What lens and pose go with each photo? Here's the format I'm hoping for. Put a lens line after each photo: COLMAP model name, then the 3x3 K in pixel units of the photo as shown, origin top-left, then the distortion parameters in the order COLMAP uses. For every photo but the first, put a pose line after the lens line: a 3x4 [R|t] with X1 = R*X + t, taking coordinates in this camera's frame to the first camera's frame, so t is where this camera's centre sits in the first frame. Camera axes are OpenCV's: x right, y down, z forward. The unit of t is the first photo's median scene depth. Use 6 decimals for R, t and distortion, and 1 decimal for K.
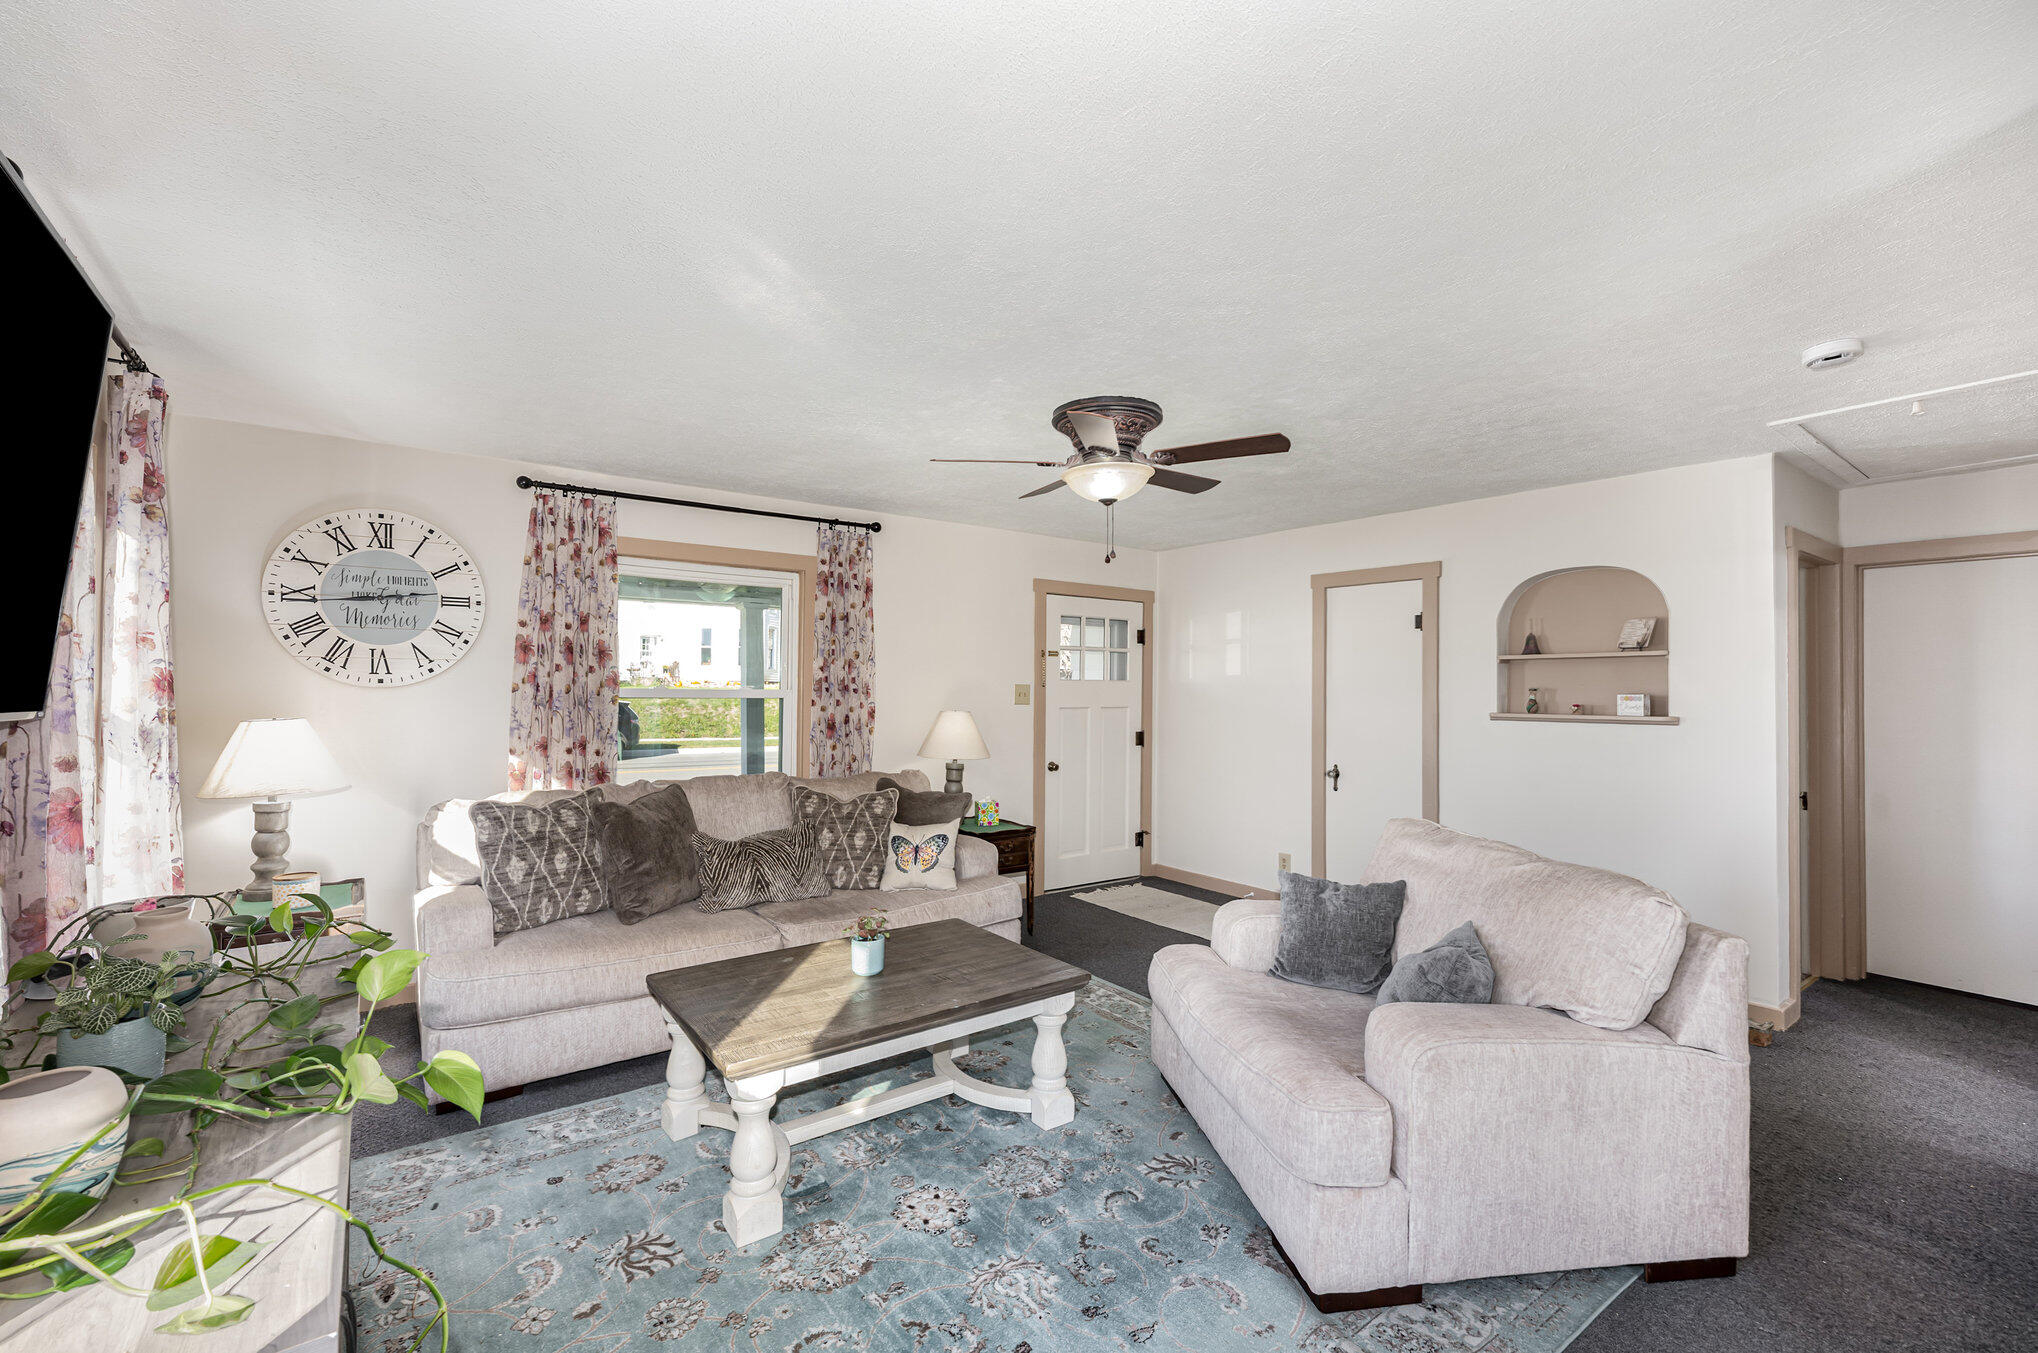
lens RADIAL K [[862.3, 0, 1026.6], [0, 862.3, 680.7], [0, 0, 1]] dist [-0.001428, -0.000180]
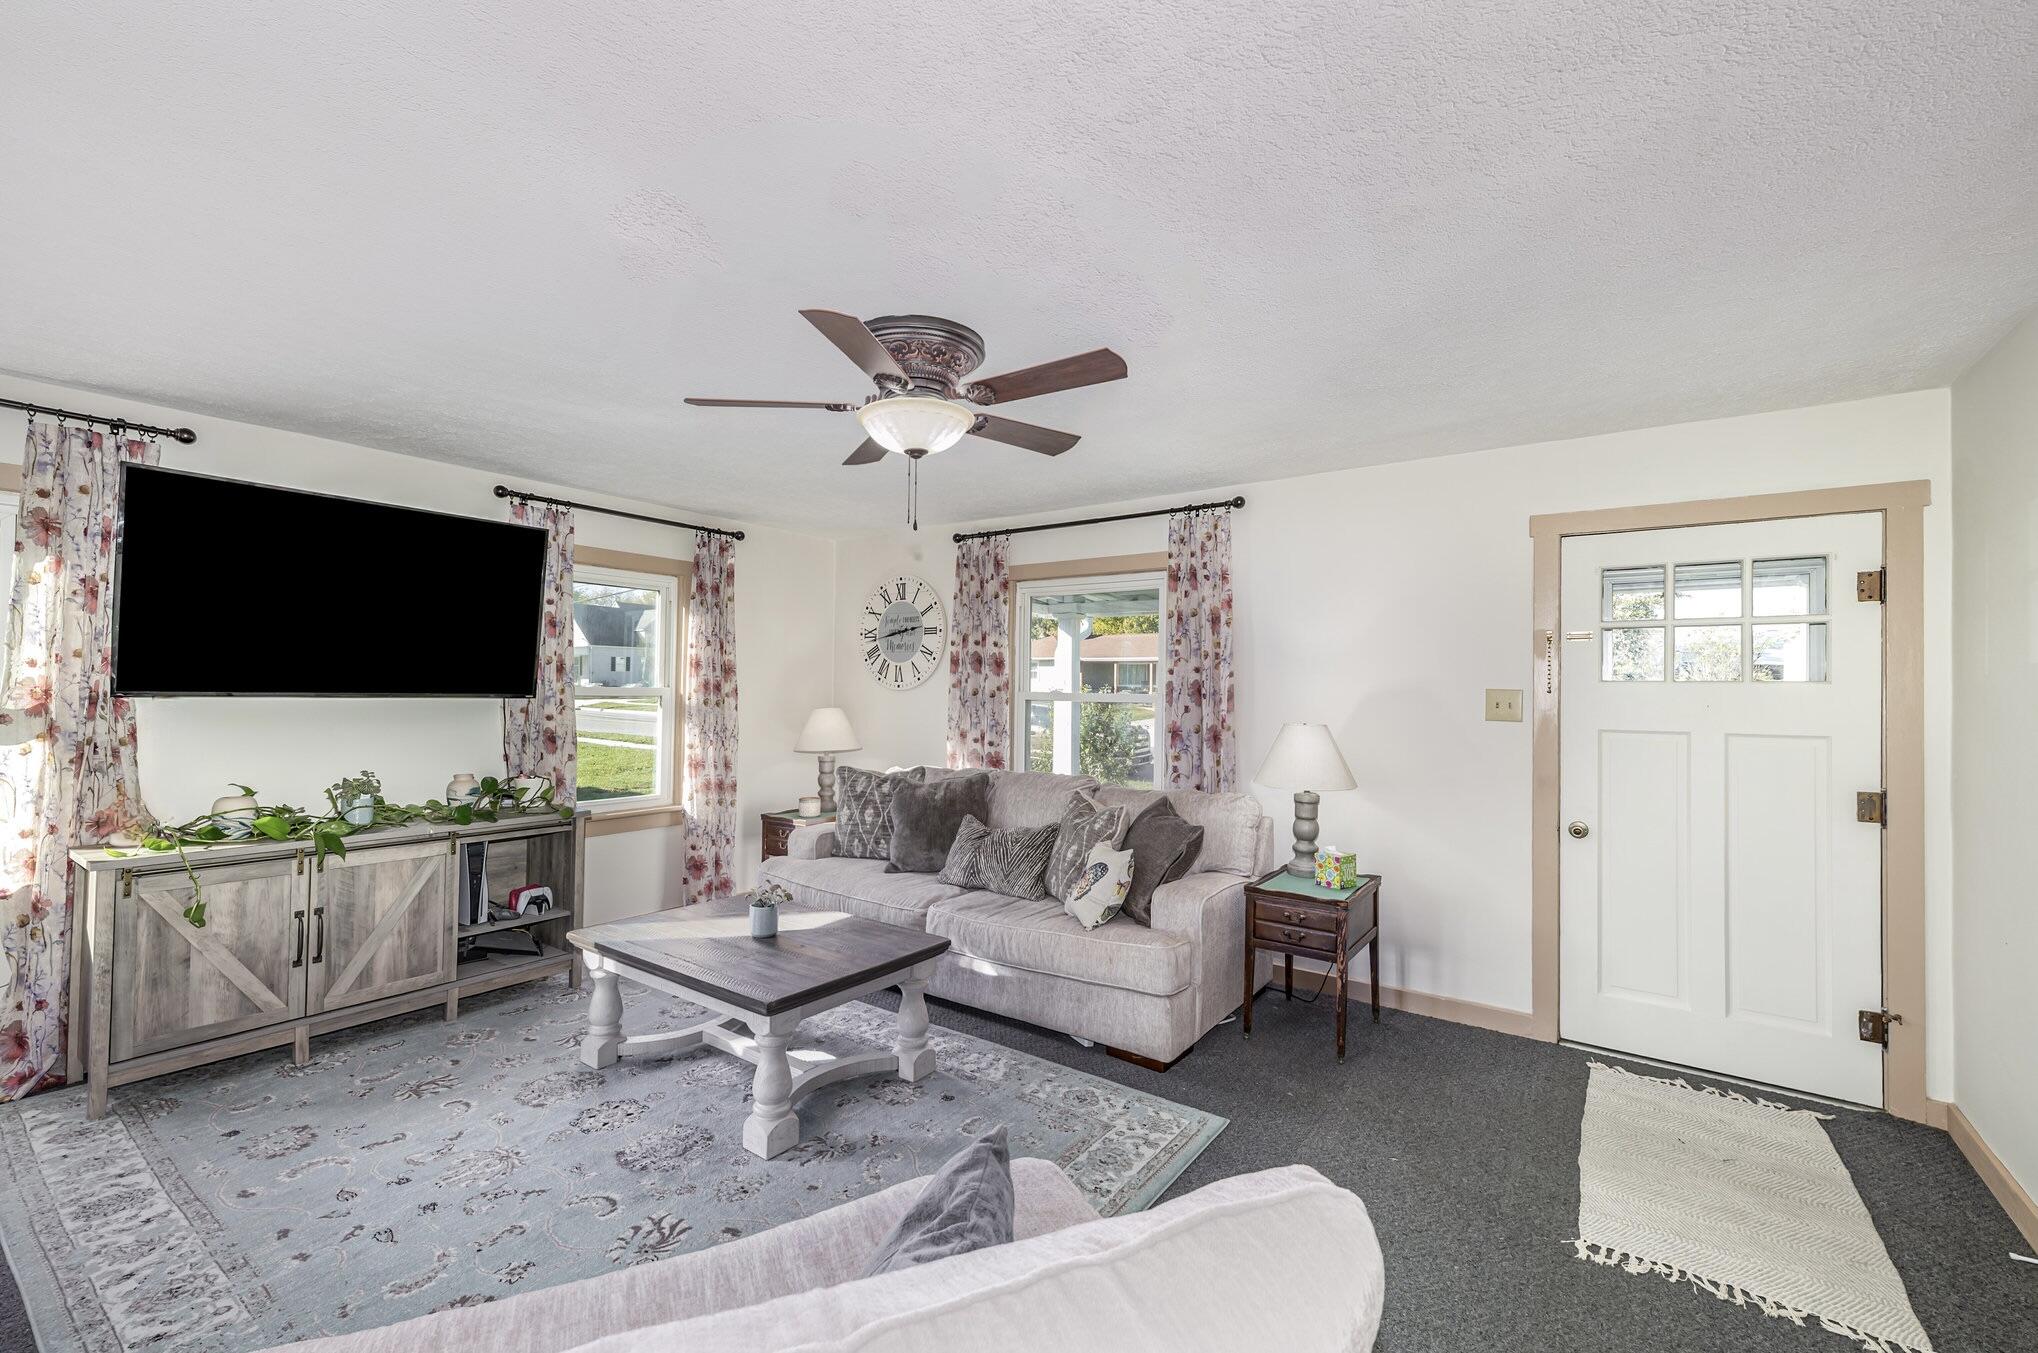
lens RADIAL K [[862.3, 0, 1021.9], [0, 862.3, 679.8], [0, 0, 1]] dist [-0.001428, -0.000180]
pose [[0.287825, -0.017602, -0.957521, 0.716802], [-0.004671, 0.999793, -0.019783, 0.016401], [0.957672, 0.010167, 0.287683, 0.703987]]
